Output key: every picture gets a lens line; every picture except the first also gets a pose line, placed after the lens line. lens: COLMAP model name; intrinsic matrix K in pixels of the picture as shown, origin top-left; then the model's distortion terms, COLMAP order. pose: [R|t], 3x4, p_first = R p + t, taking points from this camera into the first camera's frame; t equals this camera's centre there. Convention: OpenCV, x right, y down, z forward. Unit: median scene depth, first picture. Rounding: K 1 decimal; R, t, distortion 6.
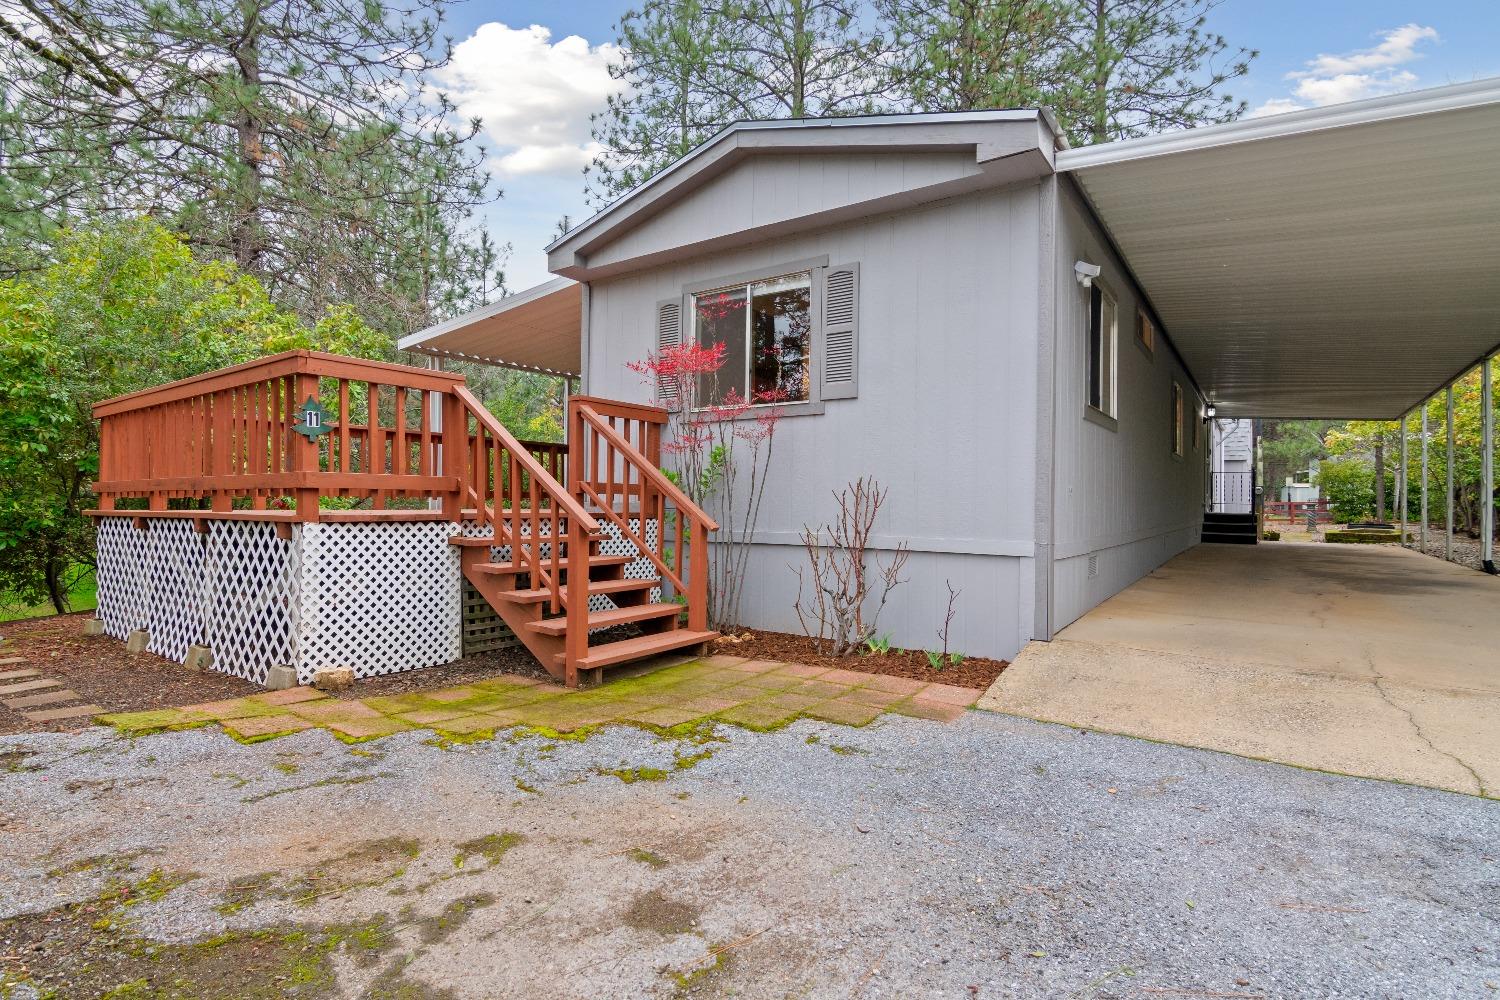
lens RADIAL K [[727.7, 0, 742.9], [0, 727.7, 498.9], [0, 0, 1]] dist [-0.009491, -0.003435]
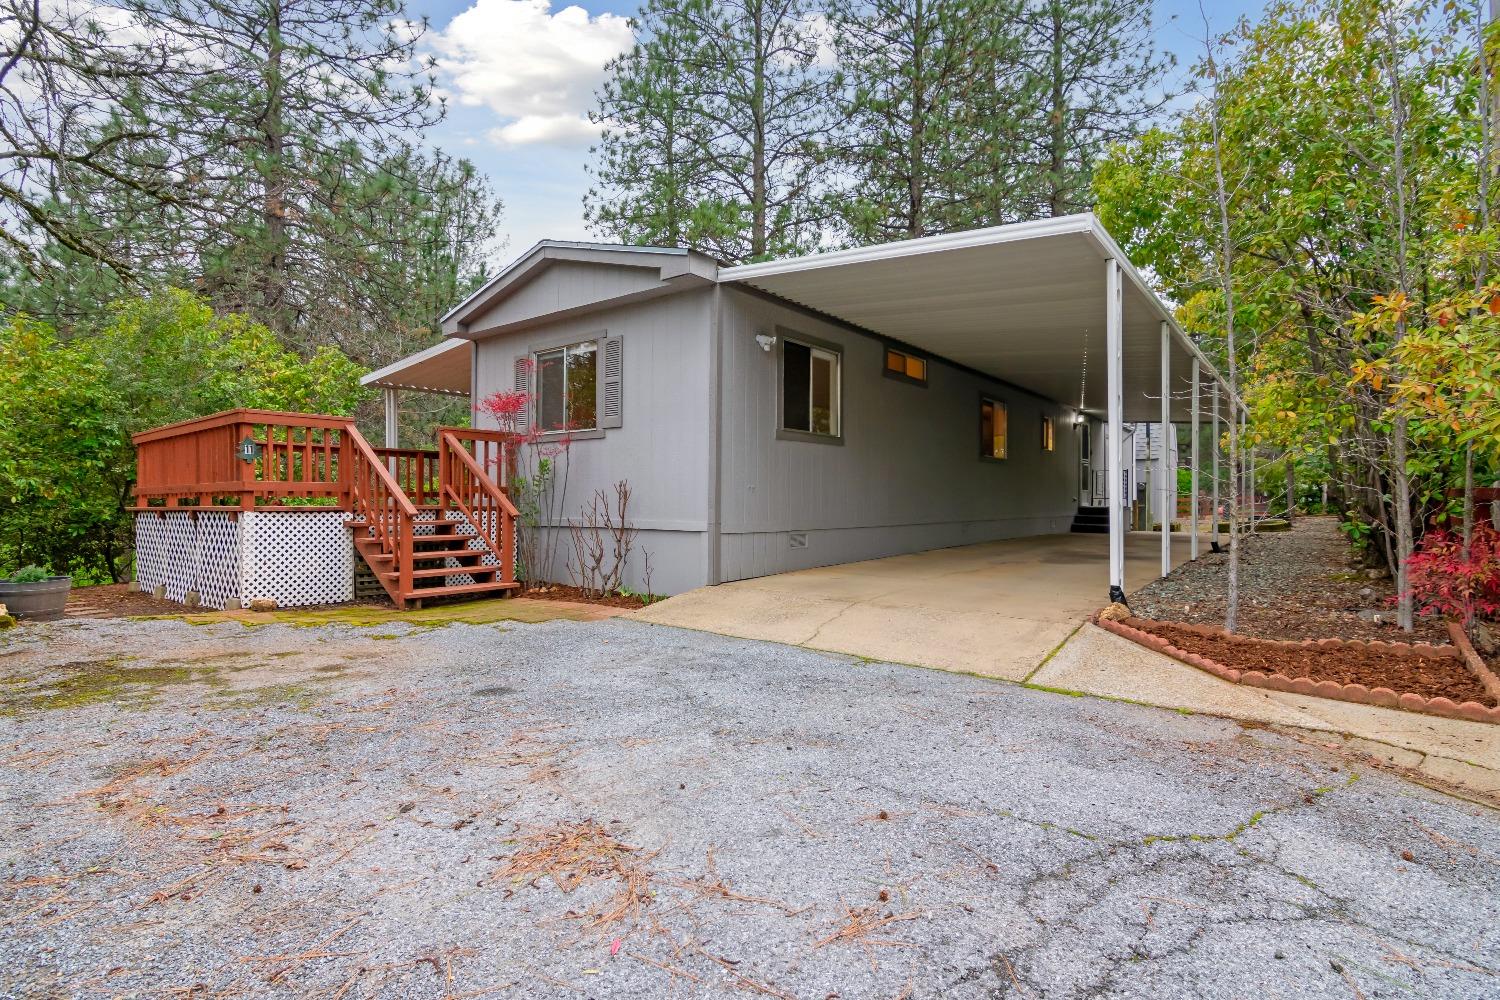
lens RADIAL K [[727.7, 0, 751.1], [0, 727.7, 499.7], [0, 0, 1]] dist [-0.009491, -0.003435]
pose [[0.998774, -0.007859, -0.048872, 0.480036], [0.007933, 0.999968, 0.001310, 0.009330], [0.048860, -0.001696, 0.998804, -0.455642]]
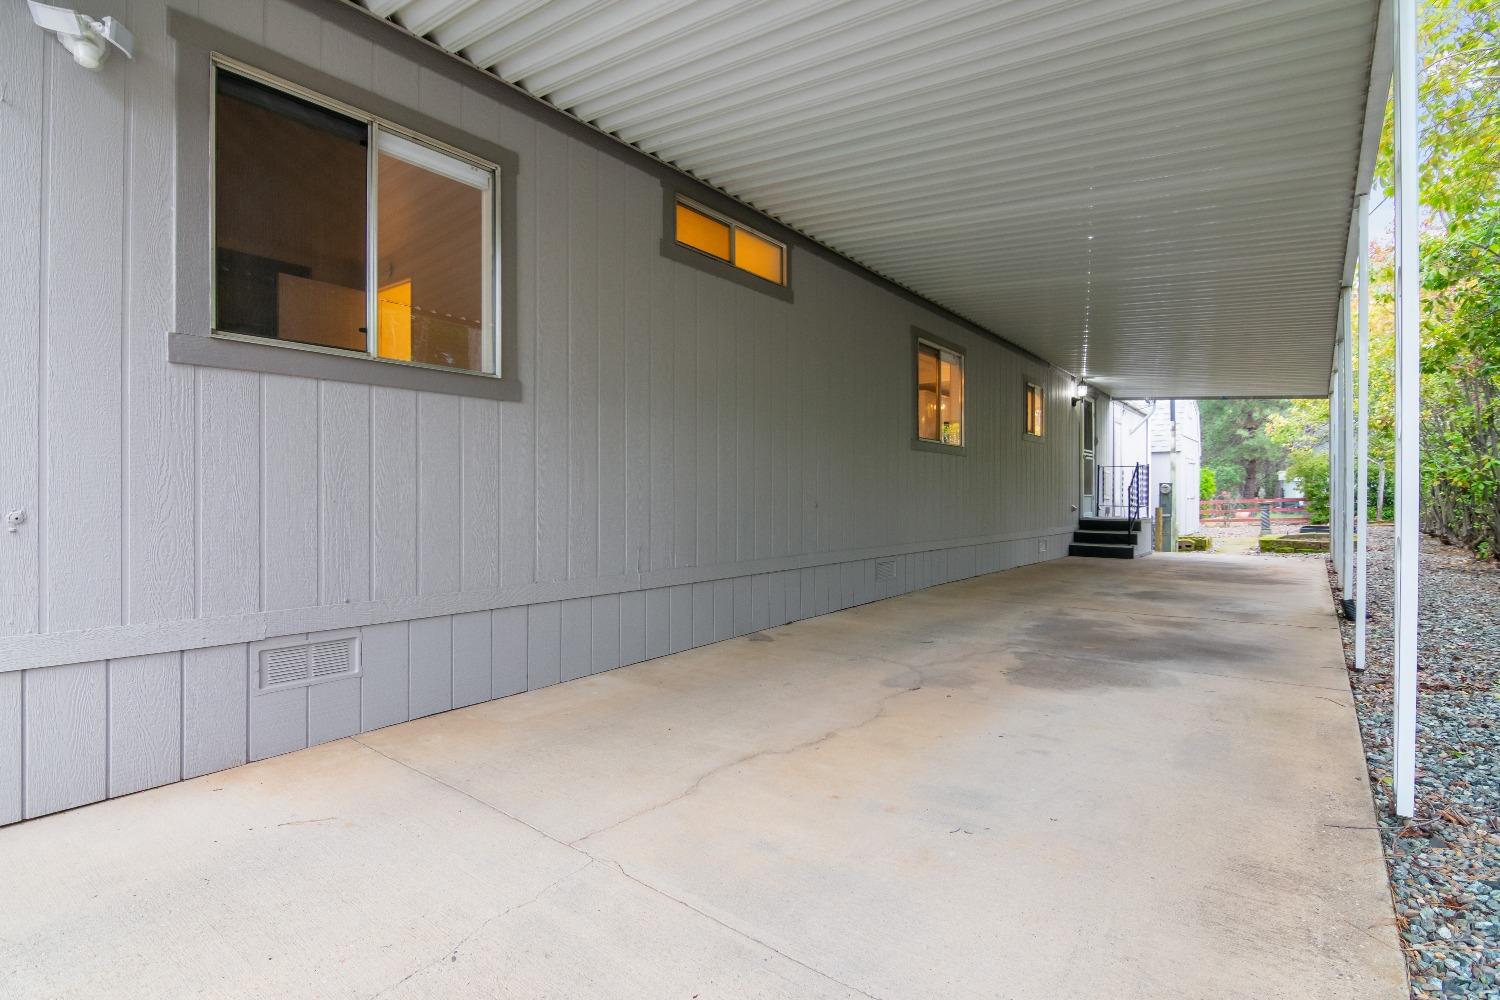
lens RADIAL K [[727.7, 0, 761.1], [0, 727.7, 496.1], [0, 0, 1]] dist [-0.009491, -0.003435]
pose [[0.999540, -0.007066, -0.029486, 0.849494], [0.007094, 0.999974, 0.000842, -0.019890], [0.029479, -0.001051, 0.999565, 0.532589]]
